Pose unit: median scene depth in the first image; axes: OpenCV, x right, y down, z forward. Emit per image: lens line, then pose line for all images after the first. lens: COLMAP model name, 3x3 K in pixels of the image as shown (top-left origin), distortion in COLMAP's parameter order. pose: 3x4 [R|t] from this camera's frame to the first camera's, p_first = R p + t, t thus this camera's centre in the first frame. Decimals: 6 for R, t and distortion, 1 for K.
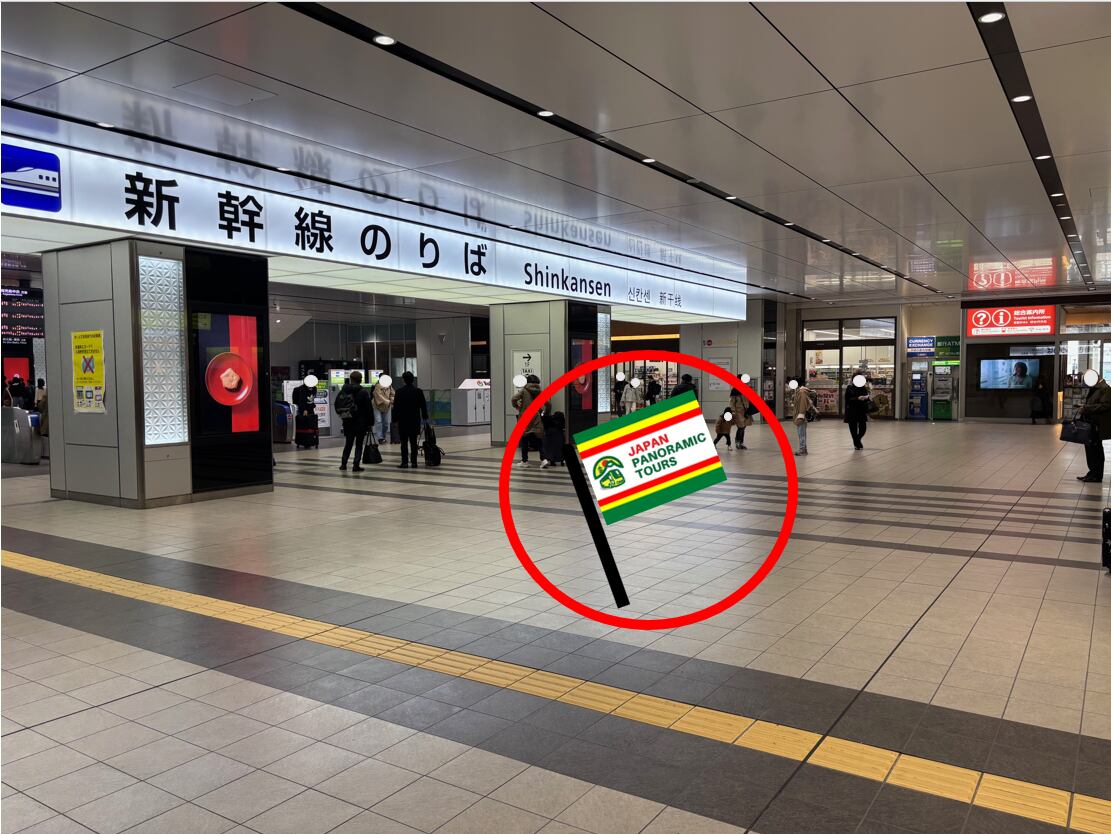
lens RADIAL K [[847.6, 0, 554.0], [0, 847.6, 421.6], [0, 0, 1]] dist [0.054186, -0.020290]
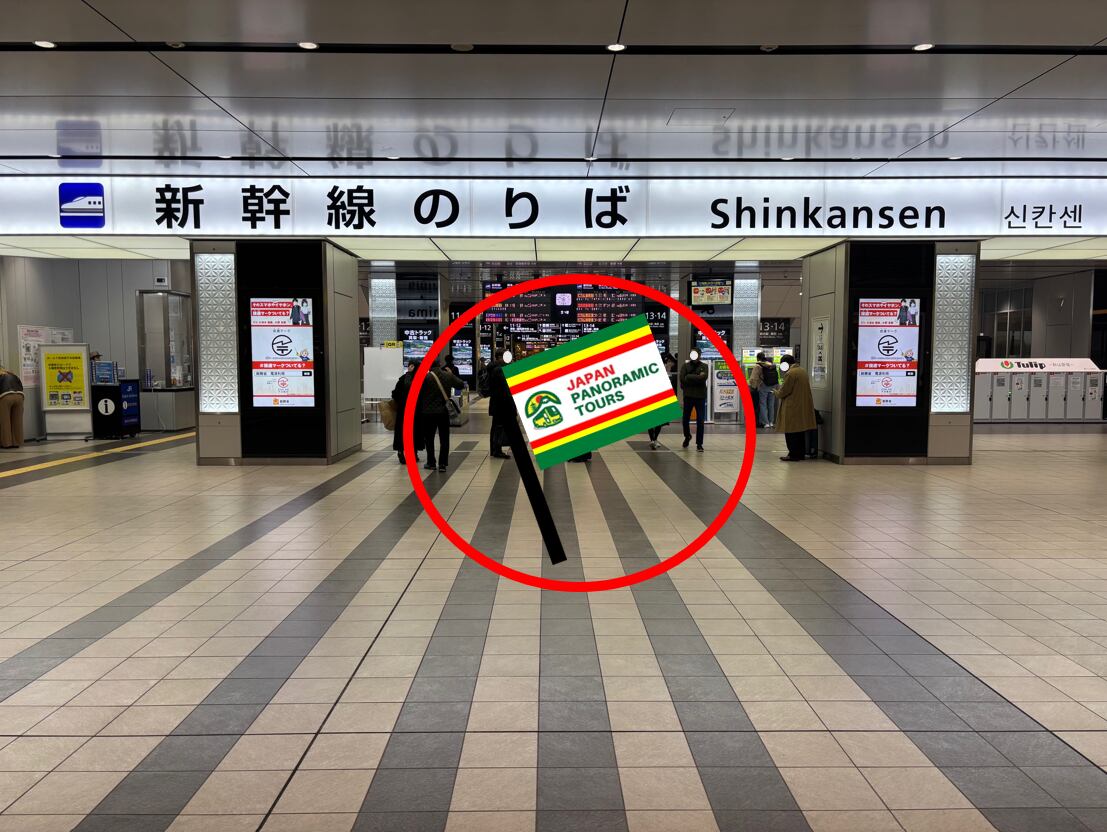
lens RADIAL K [[844.6, 0, 551.3], [0, 844.6, 411.5], [0, 0, 1]] dist [0.054186, -0.020290]
pose [[0.563141, 0.053178, -0.824648, 0.674795], [-0.044201, 0.998437, 0.034201, -0.031157], [0.825178, 0.017190, 0.564612, 0.636714]]
